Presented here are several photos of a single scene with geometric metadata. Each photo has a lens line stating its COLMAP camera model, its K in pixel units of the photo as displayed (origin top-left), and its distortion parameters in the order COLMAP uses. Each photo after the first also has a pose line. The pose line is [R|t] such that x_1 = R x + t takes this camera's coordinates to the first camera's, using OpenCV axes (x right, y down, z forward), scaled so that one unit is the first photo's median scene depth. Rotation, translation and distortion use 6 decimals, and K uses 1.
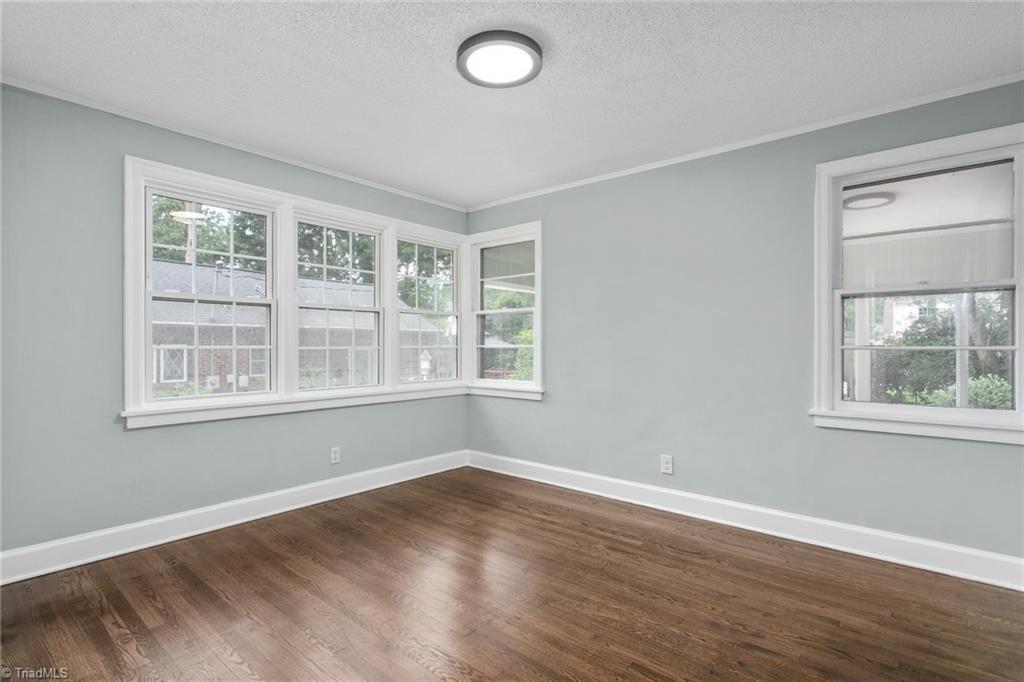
lens RADIAL K [[482.9, 0, 515.6], [0, 482.9, 342.2], [0, 0, 1]] dist [-0.006864, -0.000138]
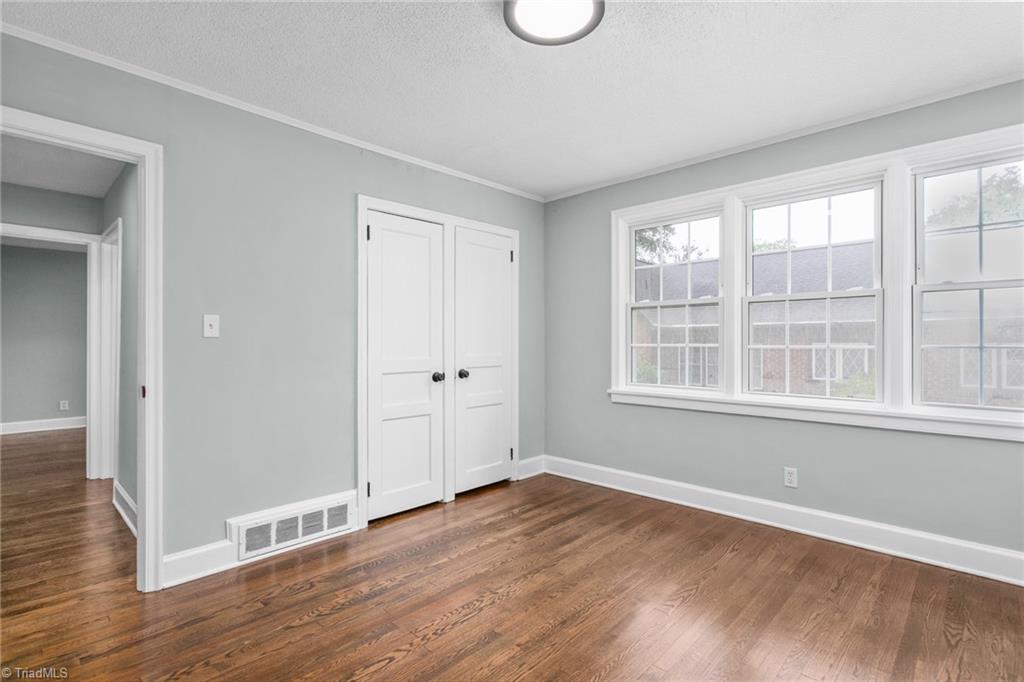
lens RADIAL K [[482.9, 0, 507.0], [0, 482.9, 338.7], [0, 0, 1]] dist [-0.006864, -0.000138]
pose [[-0.054175, -0.009495, -0.998486, 0.507782], [0.004256, 0.999944, -0.009740, 0.003783], [0.998522, -0.004777, -0.054132, 0.600684]]
